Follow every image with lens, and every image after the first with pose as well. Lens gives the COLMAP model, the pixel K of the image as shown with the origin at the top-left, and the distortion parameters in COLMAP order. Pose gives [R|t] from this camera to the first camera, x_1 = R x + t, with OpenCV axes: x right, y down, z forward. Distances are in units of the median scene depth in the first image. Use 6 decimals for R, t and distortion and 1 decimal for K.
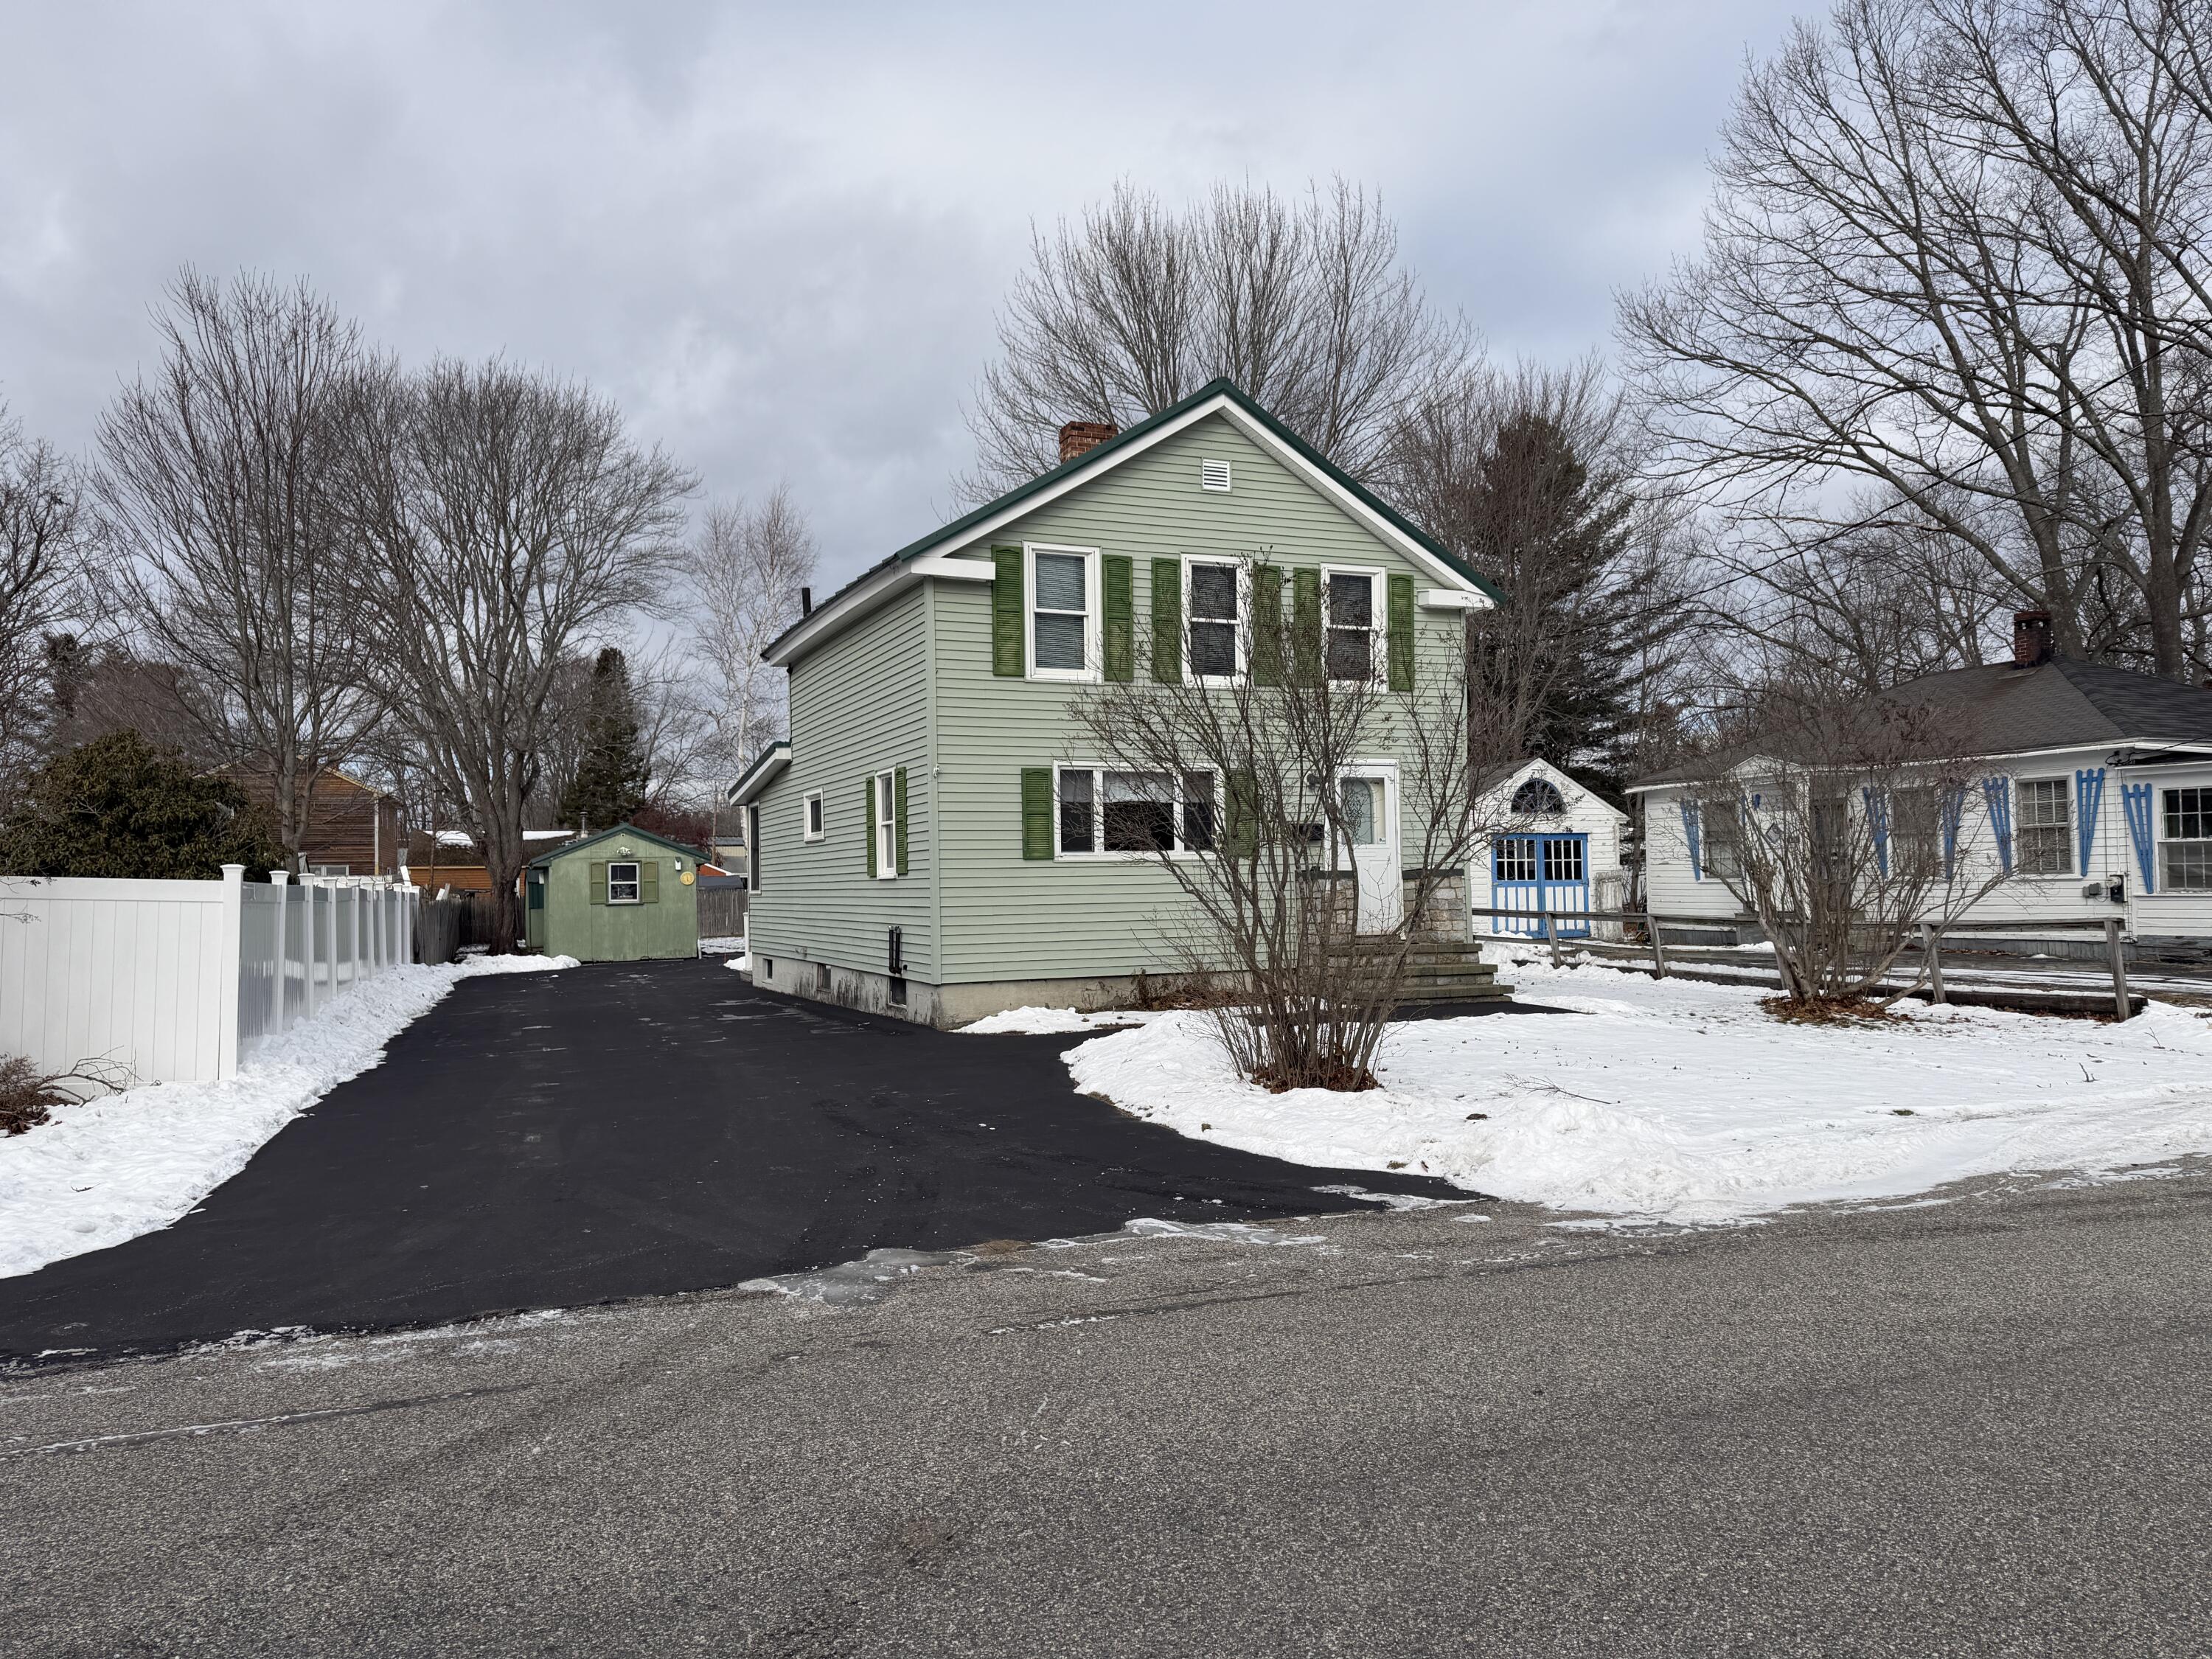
lens RADIAL K [[1551.8, 0, 1101.2], [0, 1551.8, 833.6], [0, 0, 1]] dist [0.058756, -0.082912]
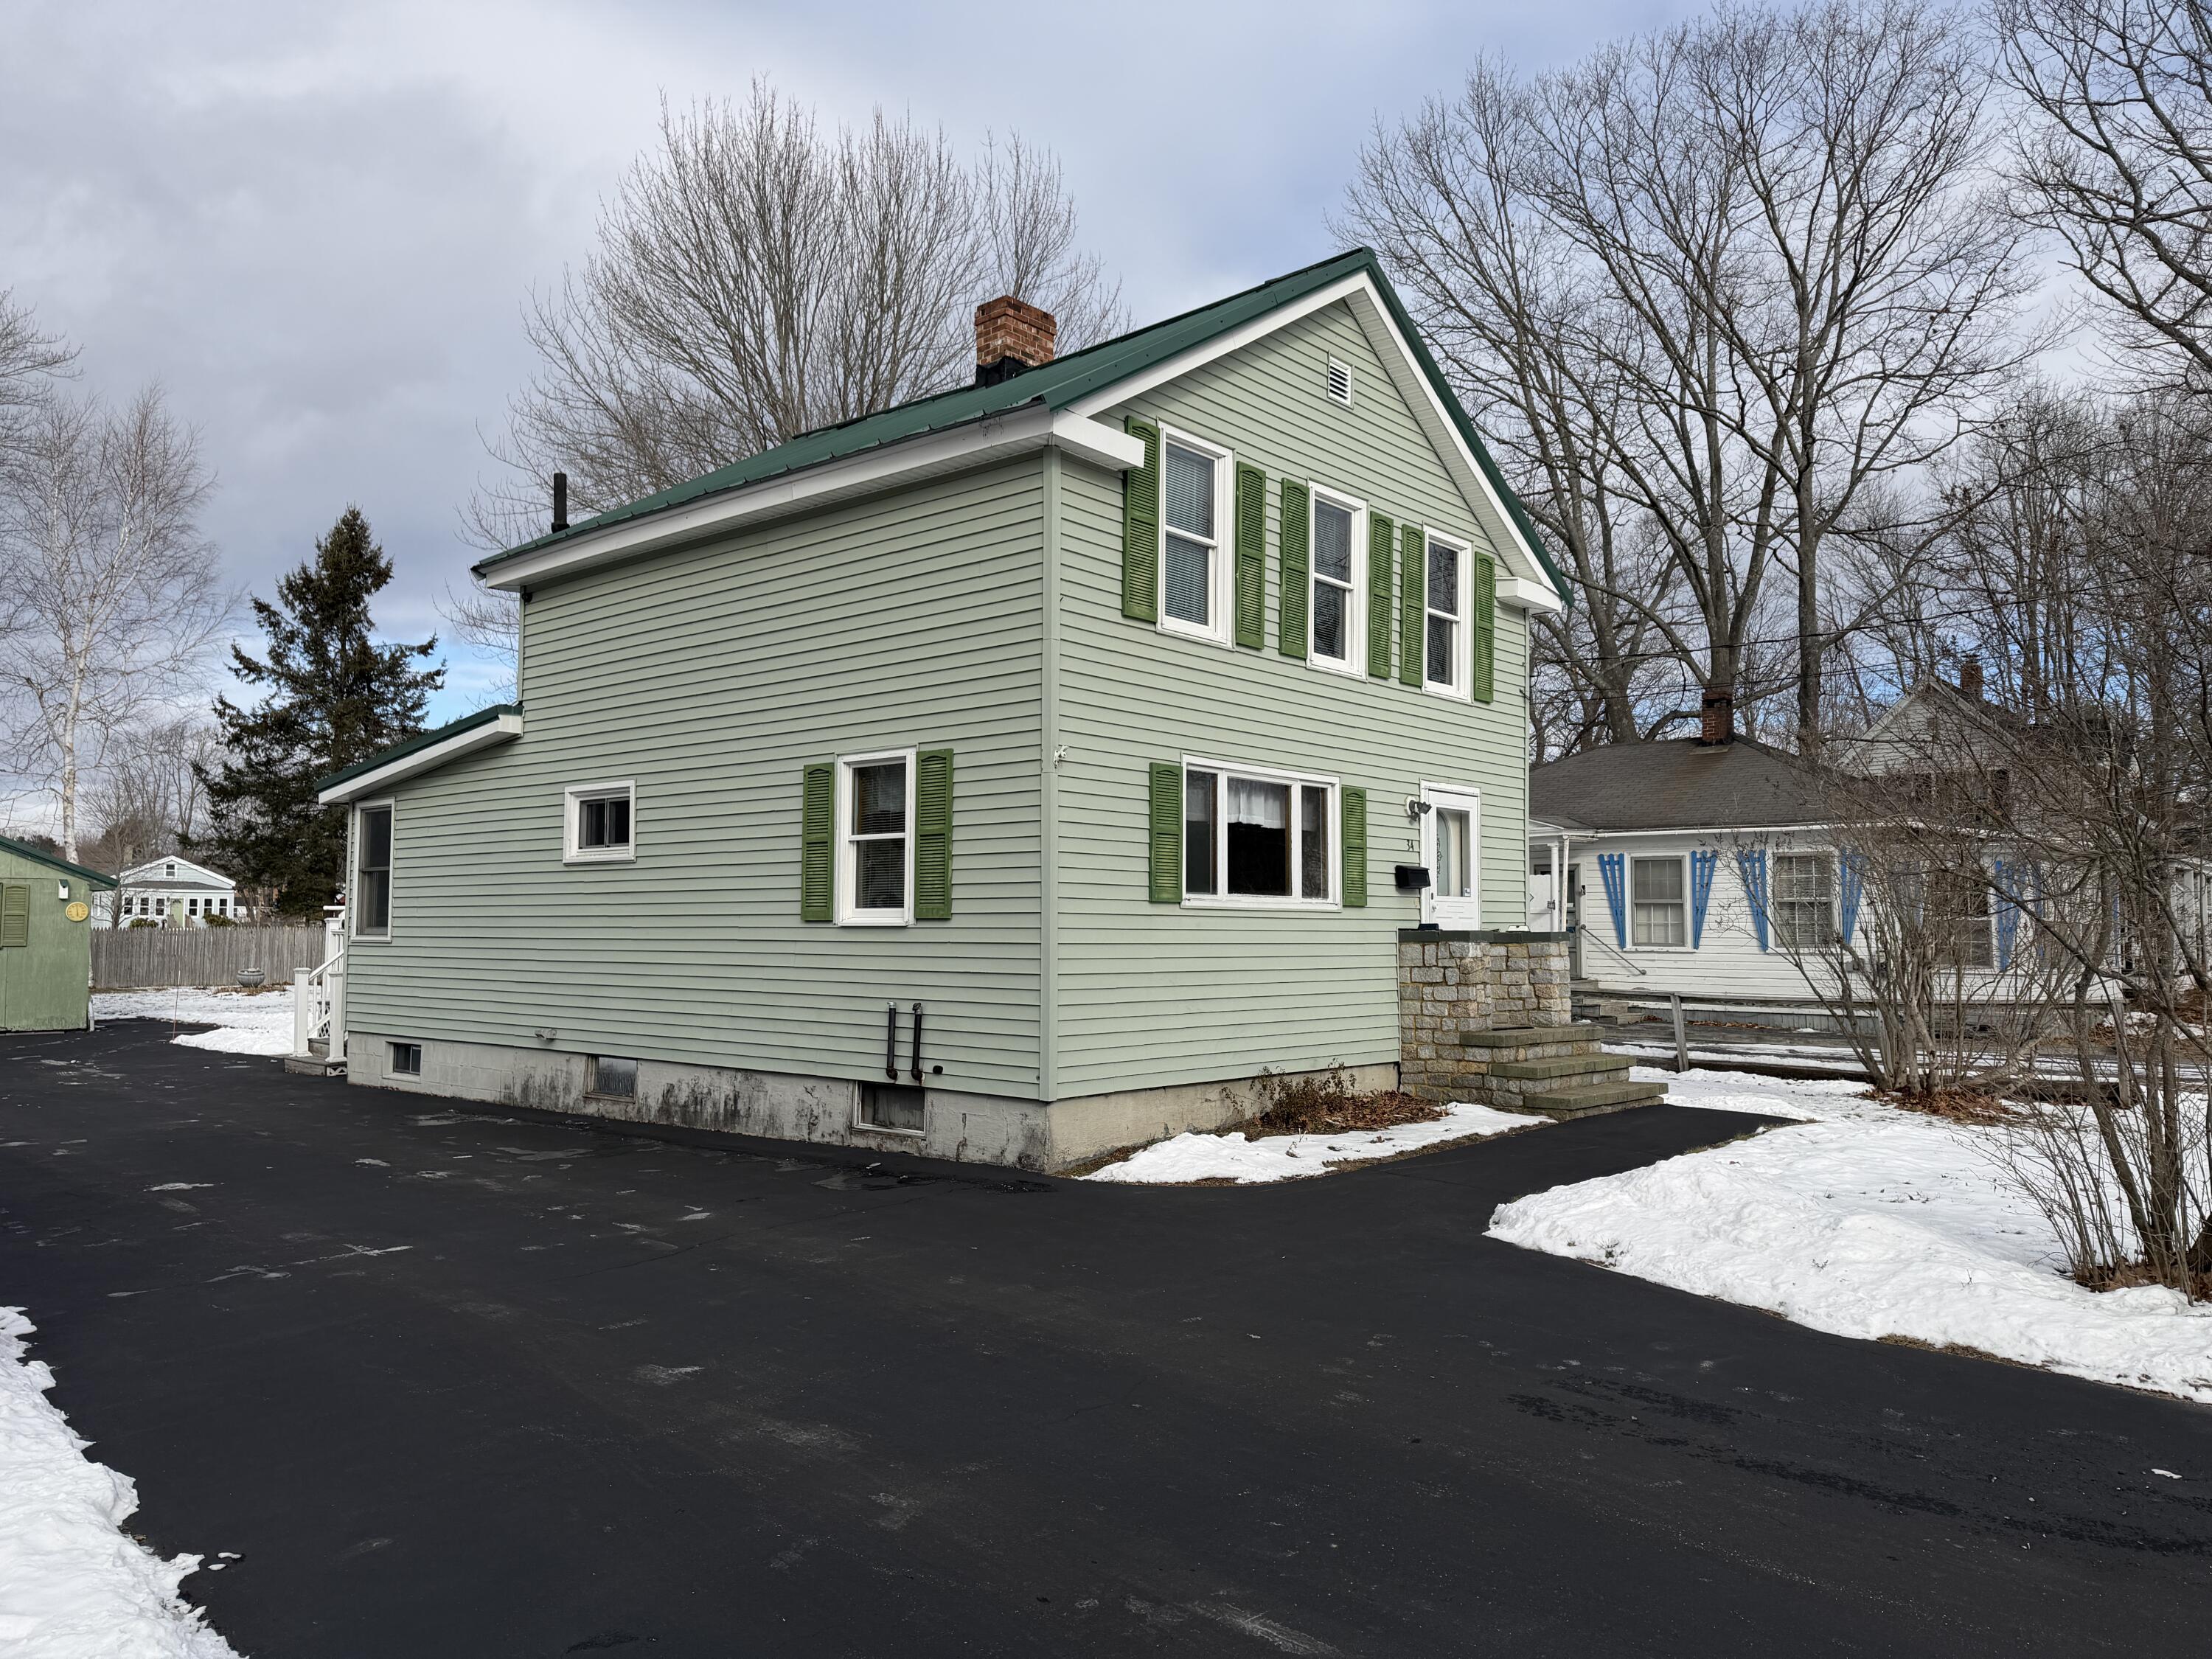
lens RADIAL K [[1551.8, 0, 1125.5], [0, 1551.8, 830.3], [0, 0, 1]] dist [0.058756, -0.082912]
pose [[0.898760, 0.051857, 0.435364, -0.329593], [-0.036021, 0.998357, -0.044555, 0.015206], [-0.436959, 0.024362, 0.899151, 0.401472]]
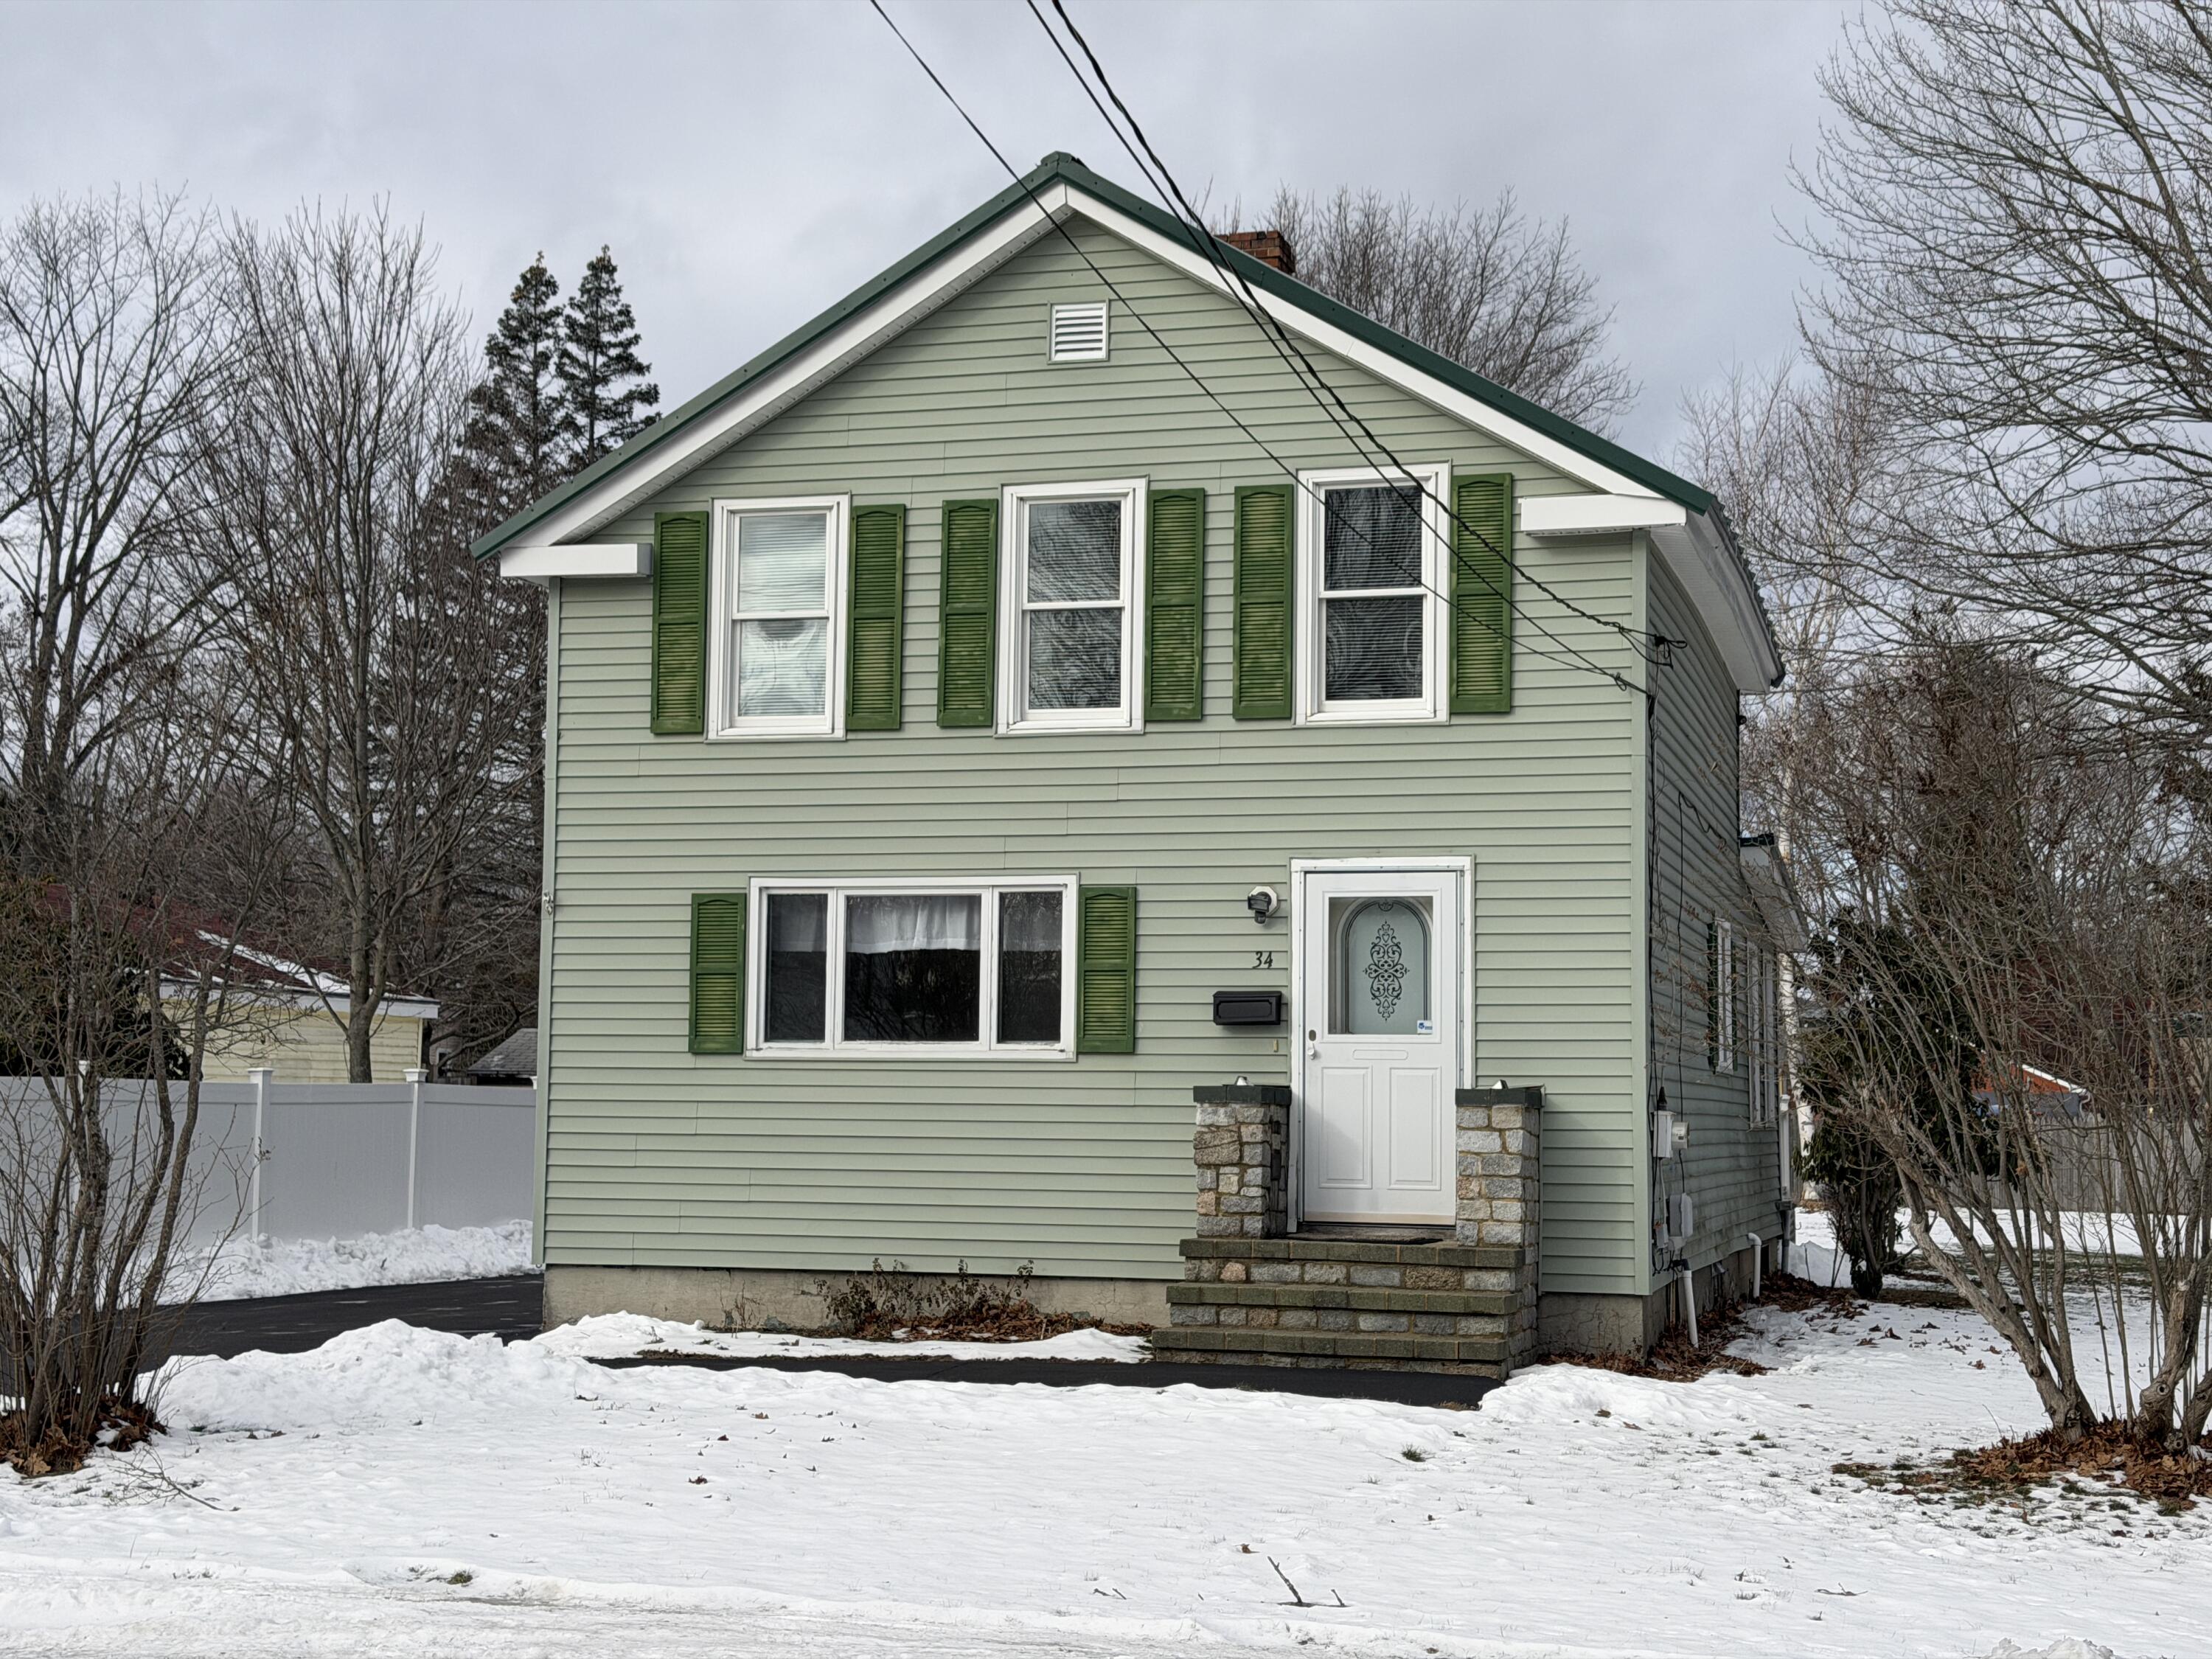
lens RADIAL K [[3019.1, 0, 1100.6], [0, 3019.1, 830.5], [0, 0, 1]] dist [0.048632, 0.000000]
pose [[0.770635, -0.035428, -0.636291, 0.743052], [-0.010141, 0.997645, -0.067831, 0.008427], [0.637196, 0.058726, 0.768461, 0.229497]]
